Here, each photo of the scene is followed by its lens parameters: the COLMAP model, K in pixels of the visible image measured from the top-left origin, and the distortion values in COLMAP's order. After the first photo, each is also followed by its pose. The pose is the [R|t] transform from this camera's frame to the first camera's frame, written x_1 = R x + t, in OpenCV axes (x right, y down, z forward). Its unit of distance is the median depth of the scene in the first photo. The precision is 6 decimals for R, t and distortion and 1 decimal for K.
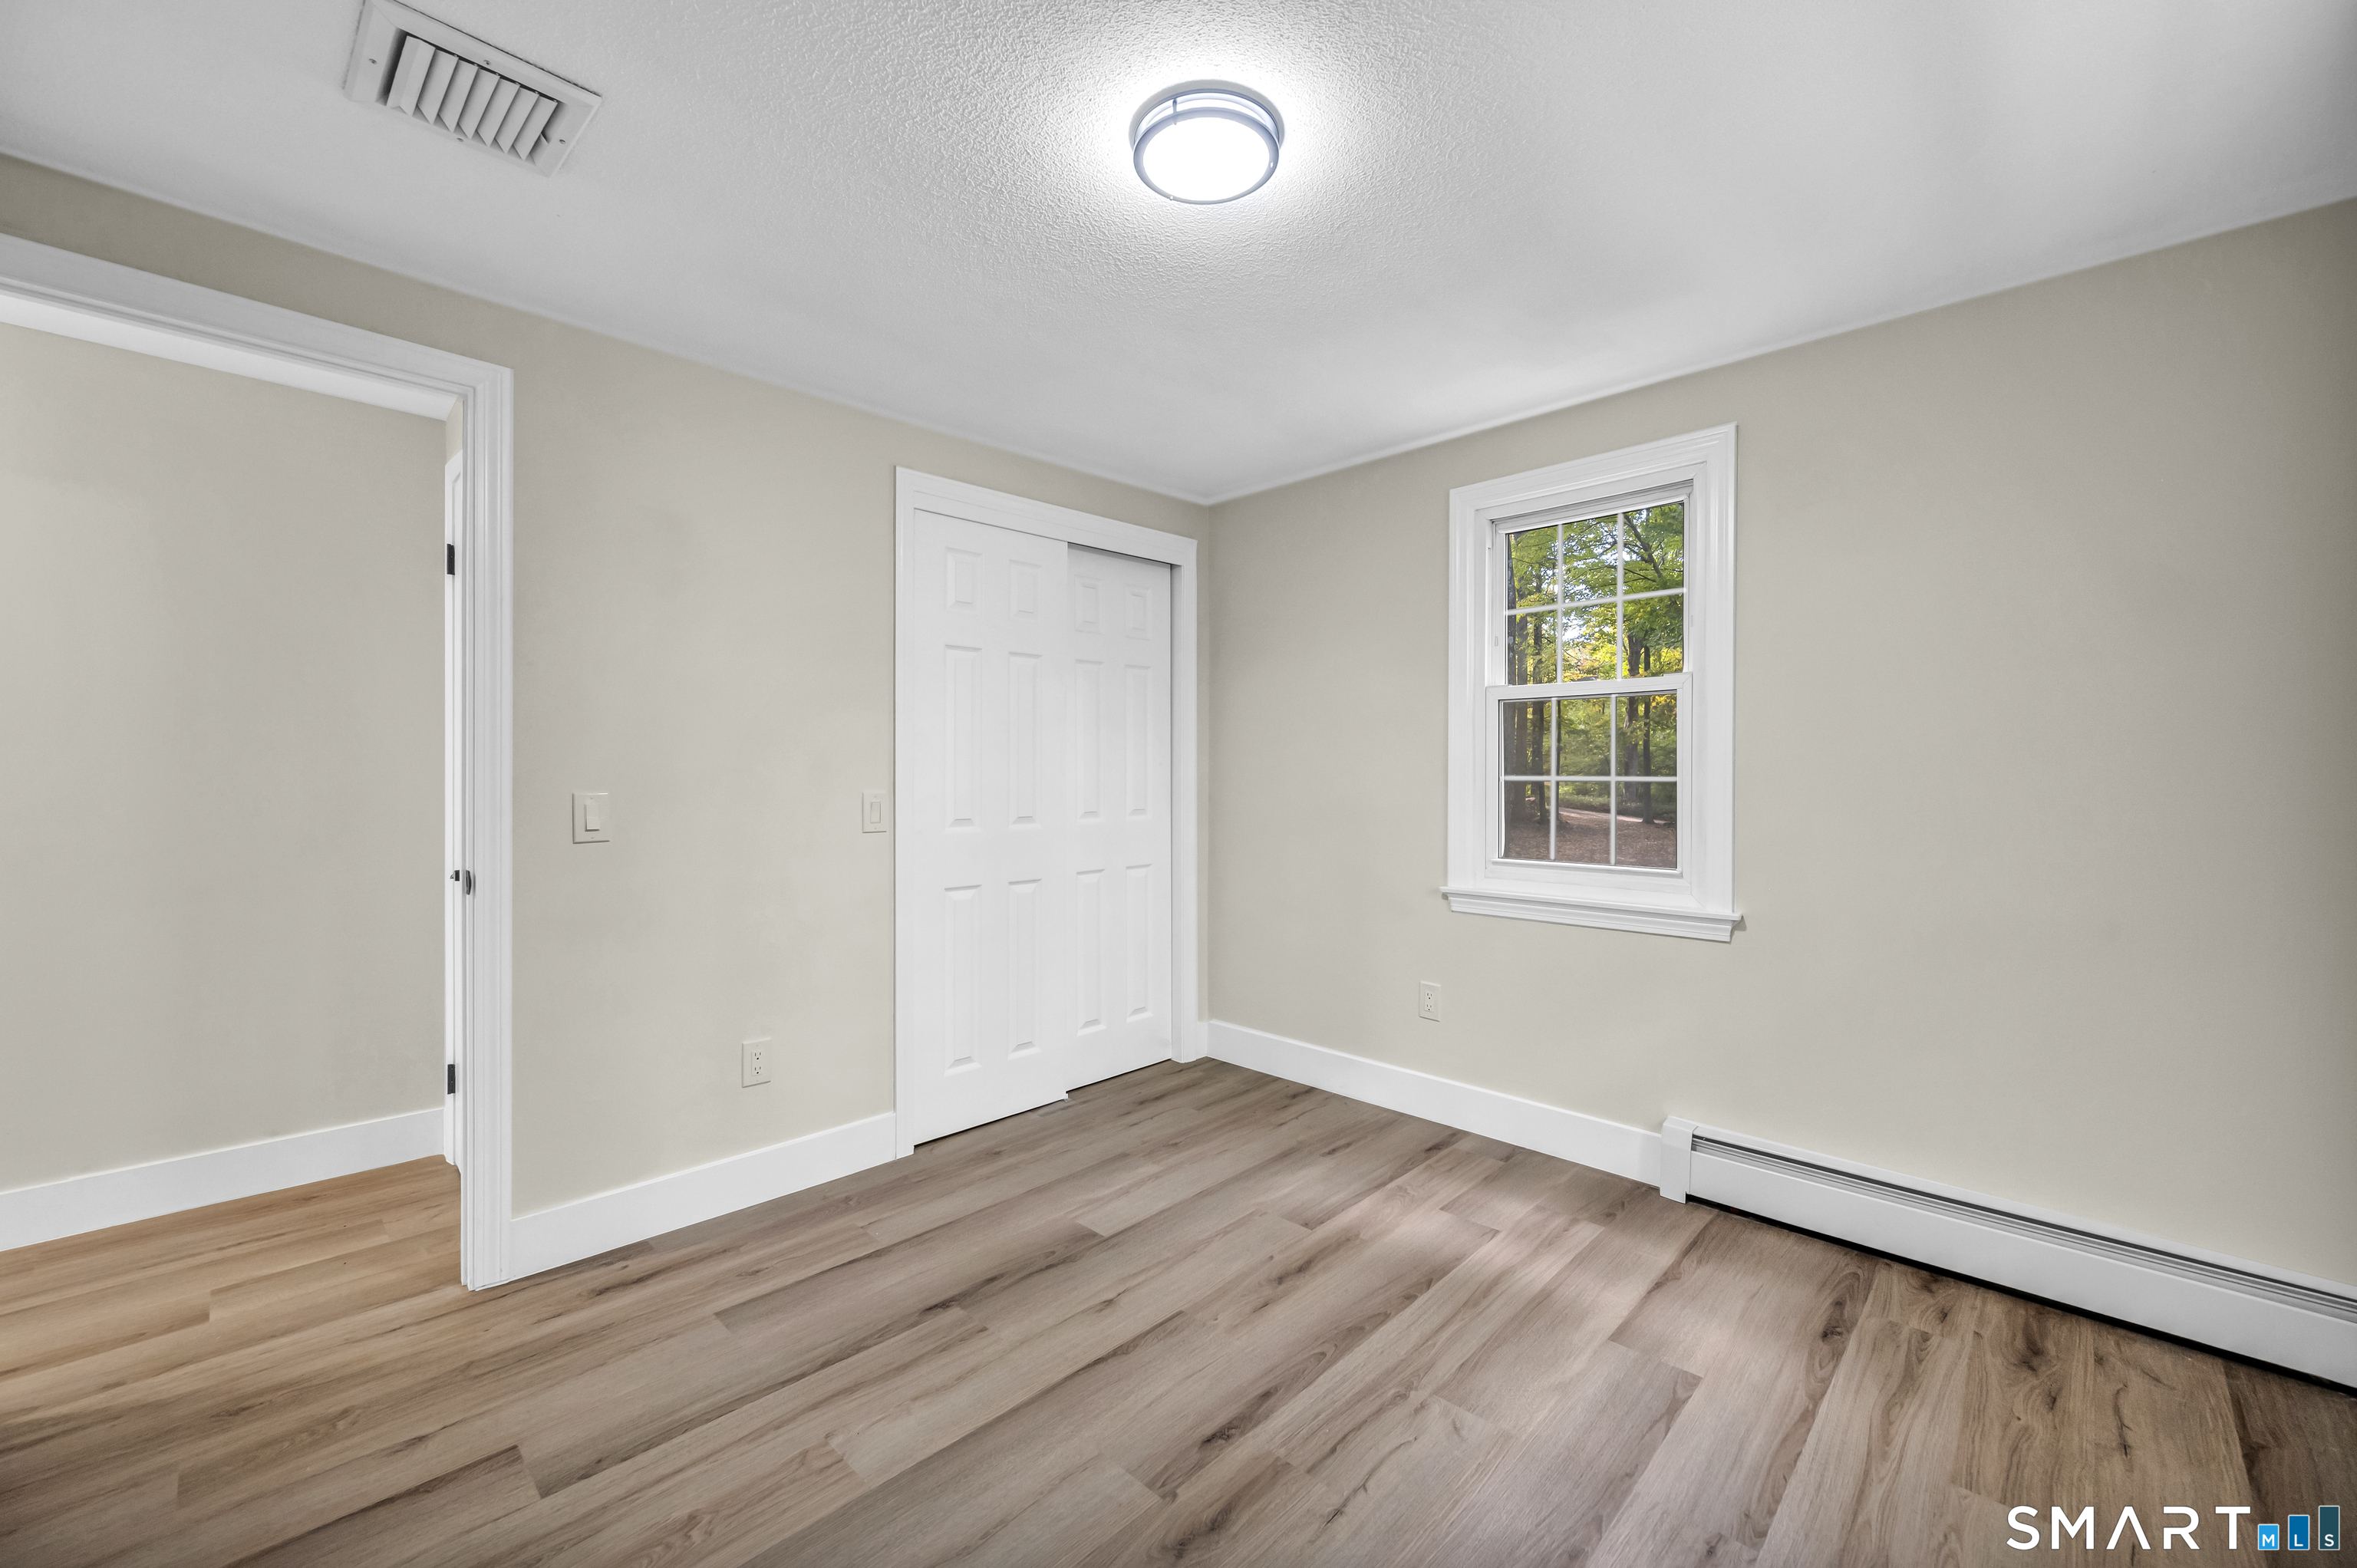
lens RADIAL K [[940.2, 0, 1171.0], [0, 940.2, 774.5], [0, 0, 1]] dist [-0.002650, 0.001617]
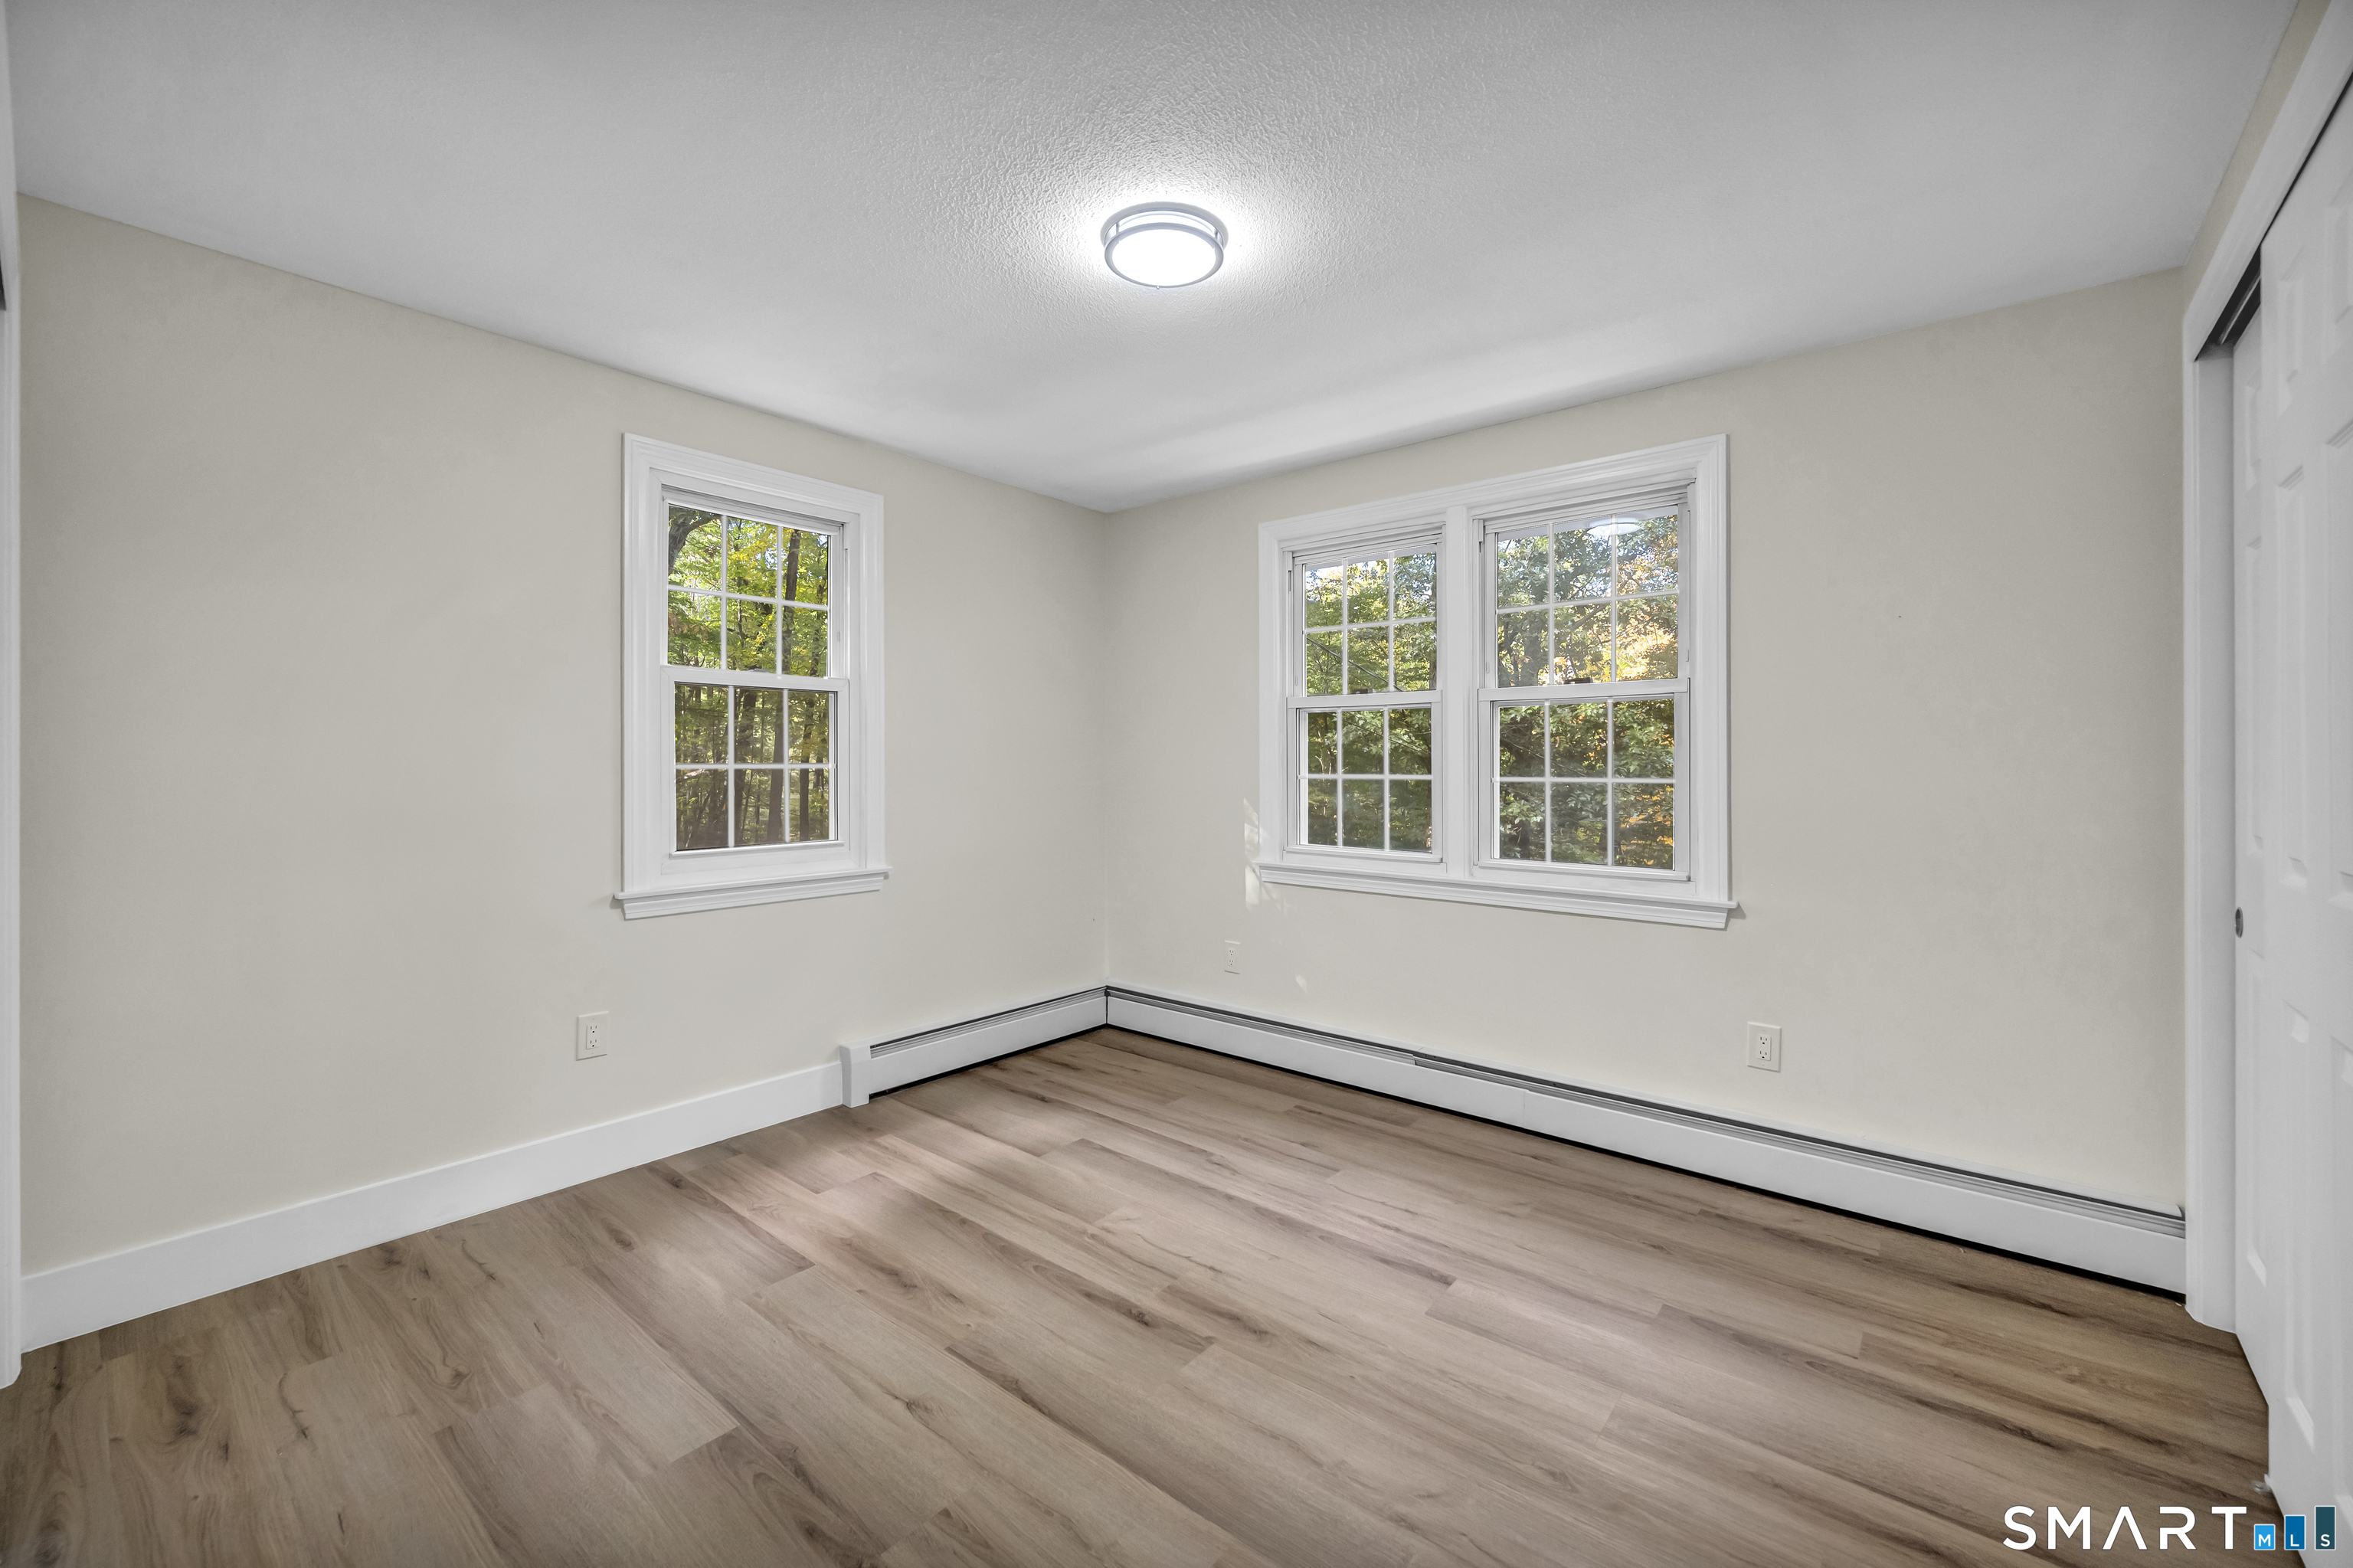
lens RADIAL K [[948.6, 0, 1188.9], [0, 948.6, 766.4], [0, 0, 1]] dist [0.003045, -0.001275]
pose [[-0.093296, -0.006815, 0.995615, -0.796853], [0.000821, 0.999976, 0.006922, -0.002118], [-0.995638, 0.001463, -0.093288, 0.729373]]
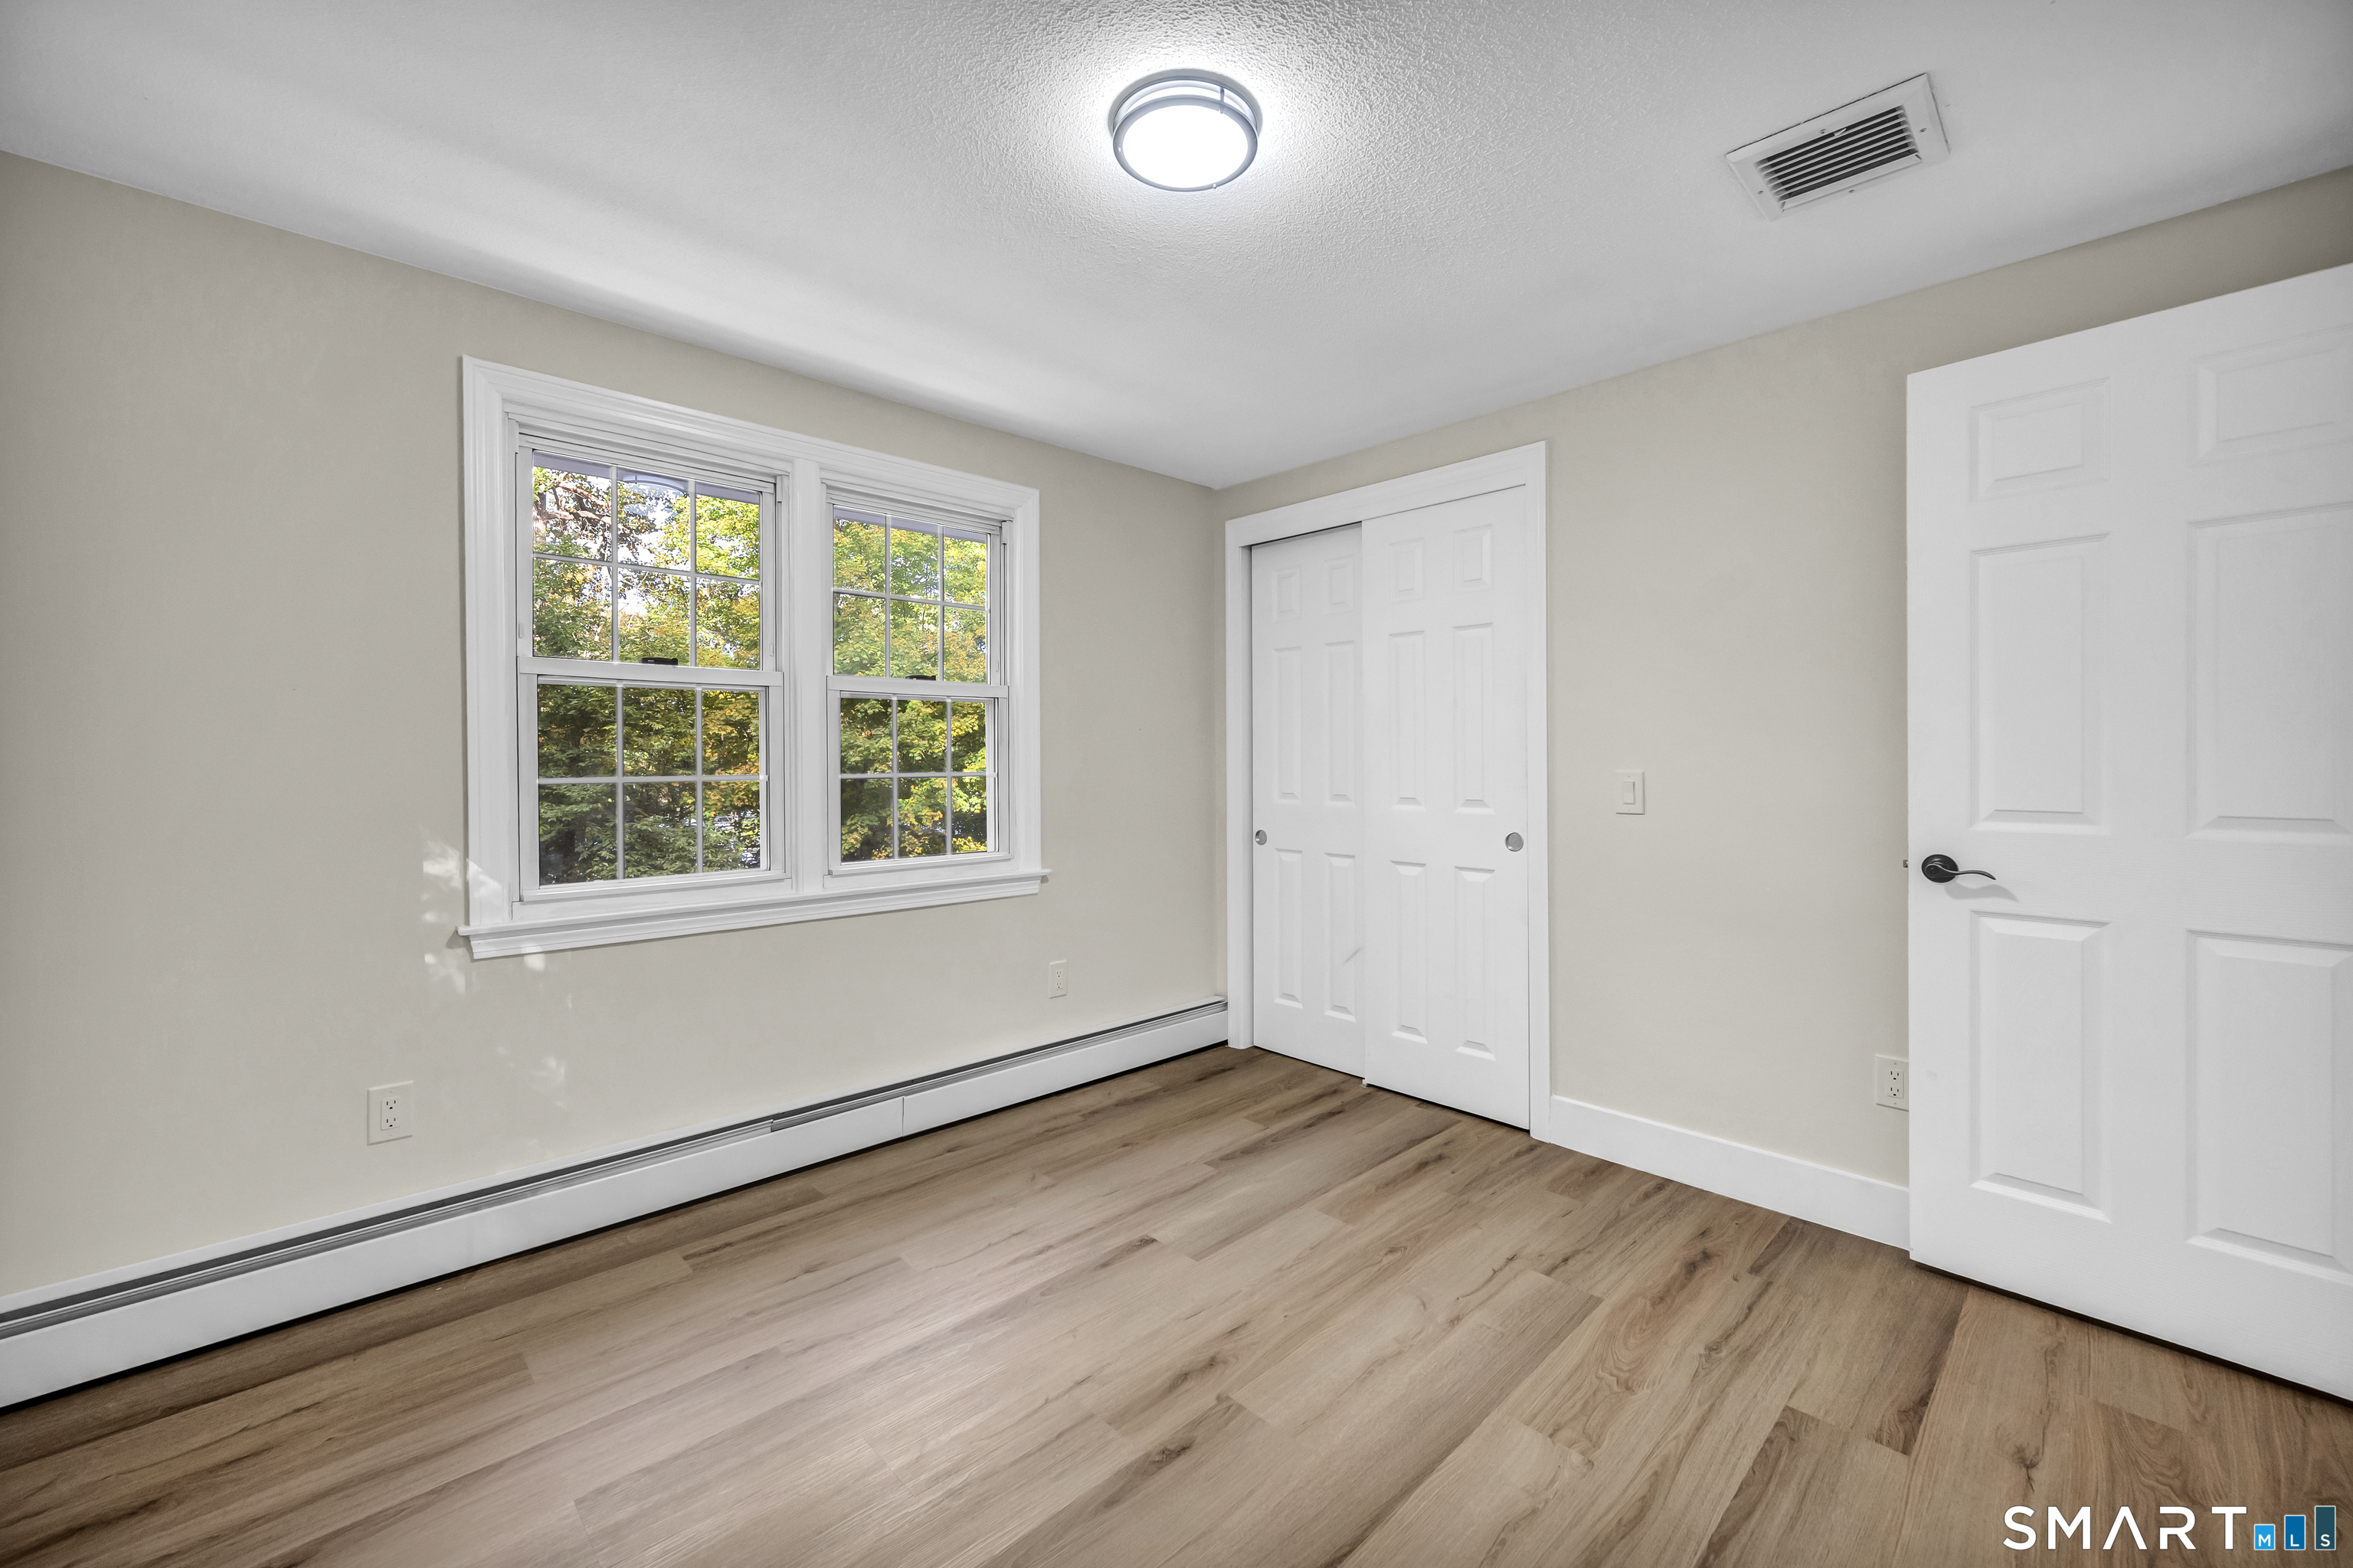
lens RADIAL K [[948.6, 0, 1170.2], [0, 948.6, 764.4], [0, 0, 1]] dist [0.003045, -0.001275]
pose [[-0.999651, 0.001669, 0.026373, 0.019140], [0.001925, 0.999951, 0.009704, -0.001437], [-0.026356, 0.009751, -0.999605, 1.358025]]
